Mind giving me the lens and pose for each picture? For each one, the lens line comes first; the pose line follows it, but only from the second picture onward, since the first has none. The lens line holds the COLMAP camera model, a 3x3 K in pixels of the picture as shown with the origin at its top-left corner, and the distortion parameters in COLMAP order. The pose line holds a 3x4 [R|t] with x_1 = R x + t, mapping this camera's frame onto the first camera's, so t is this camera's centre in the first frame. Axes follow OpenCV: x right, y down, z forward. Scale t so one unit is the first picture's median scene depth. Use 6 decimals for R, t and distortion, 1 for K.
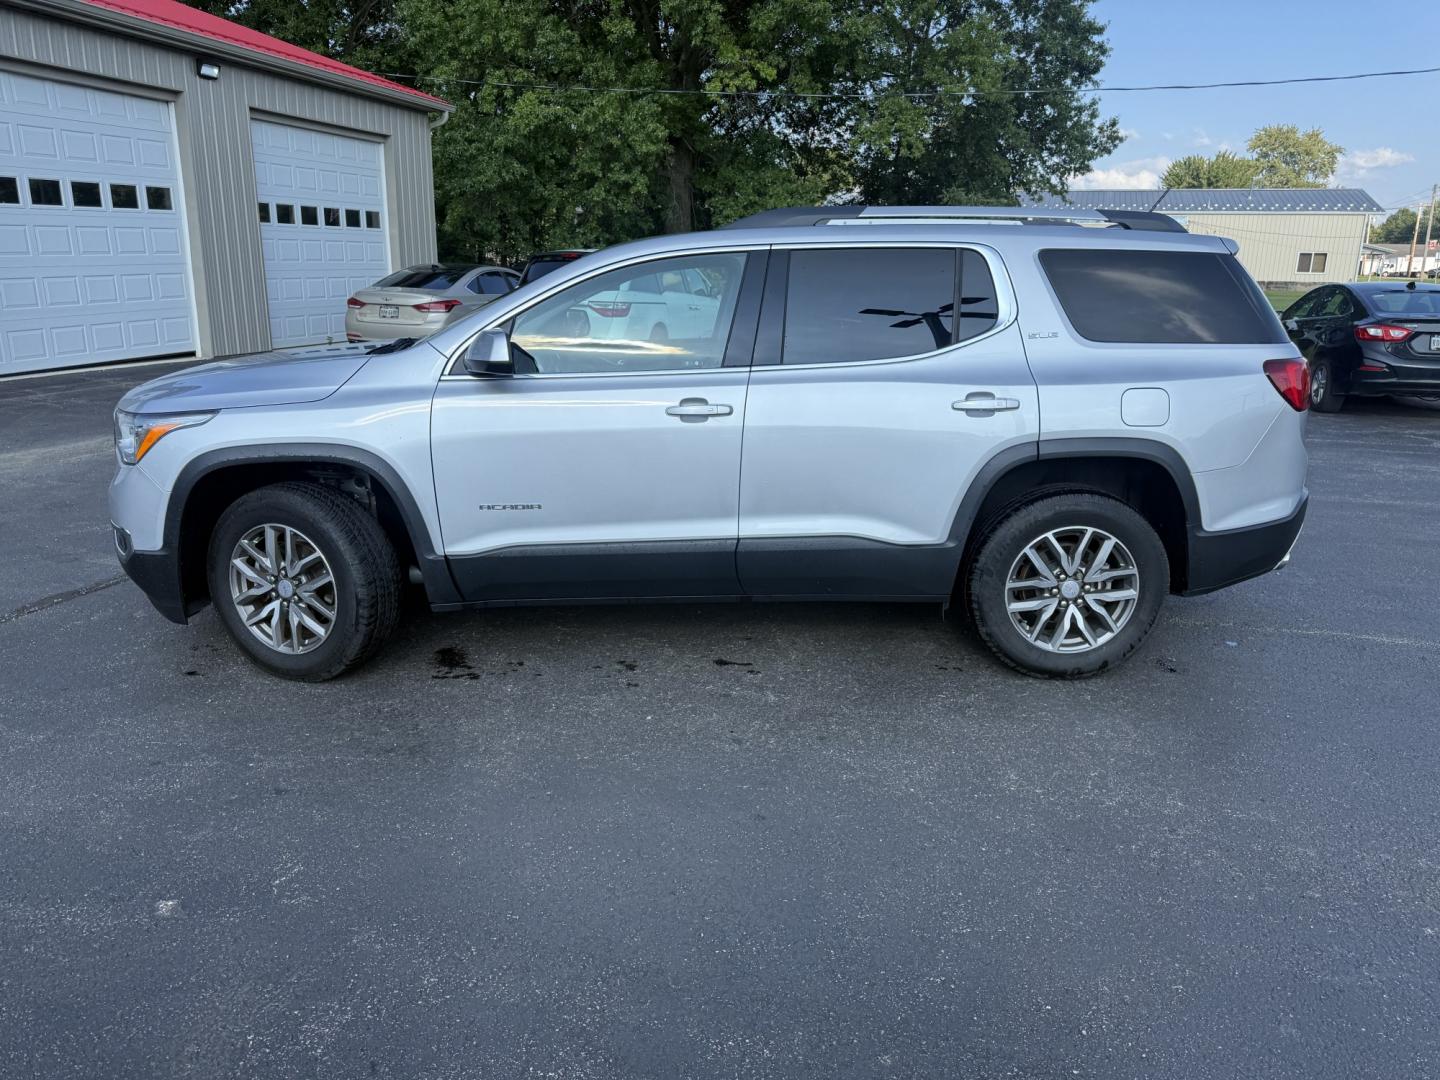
lens RADIAL K [[1037.3, 0, 720.0], [0, 1037.3, 540.0], [0, 0, 1]] dist [0.028104, -0.022568]
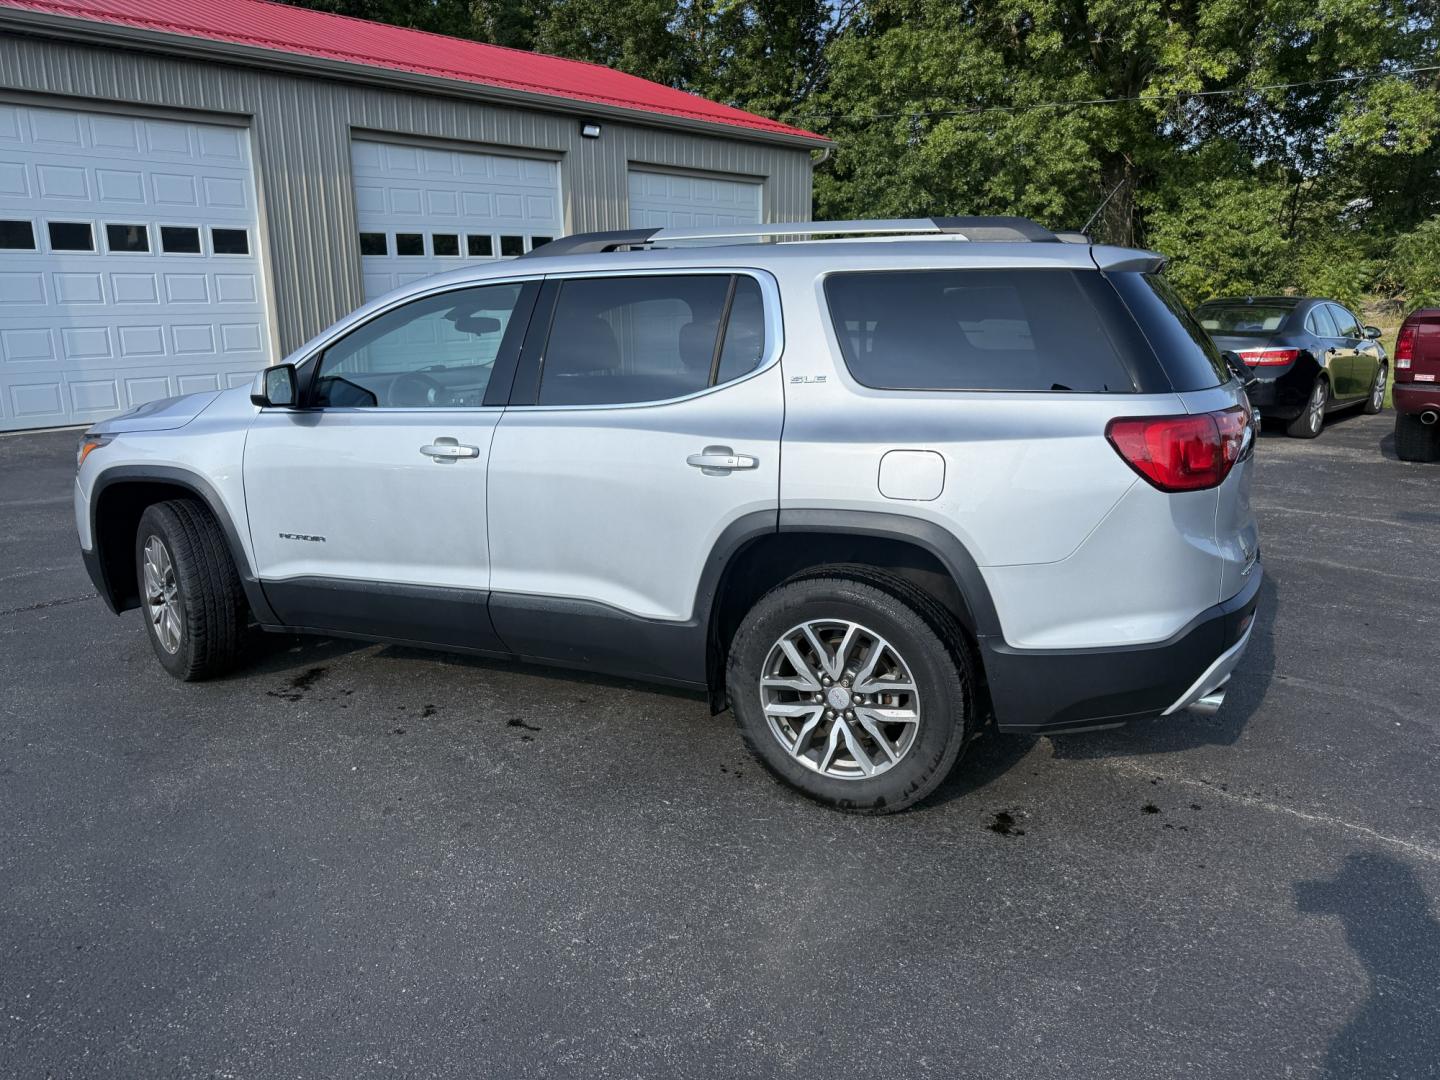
lens RADIAL K [[1037.3, 0, 720.0], [0, 1037.3, 540.0], [0, 0, 1]] dist [0.028104, -0.022568]
pose [[0.896778, 0.080721, -0.435055, 0.584039], [-0.092095, 0.995737, -0.005083, -0.059153], [0.432790, 0.044625, 0.900390, 0.245555]]
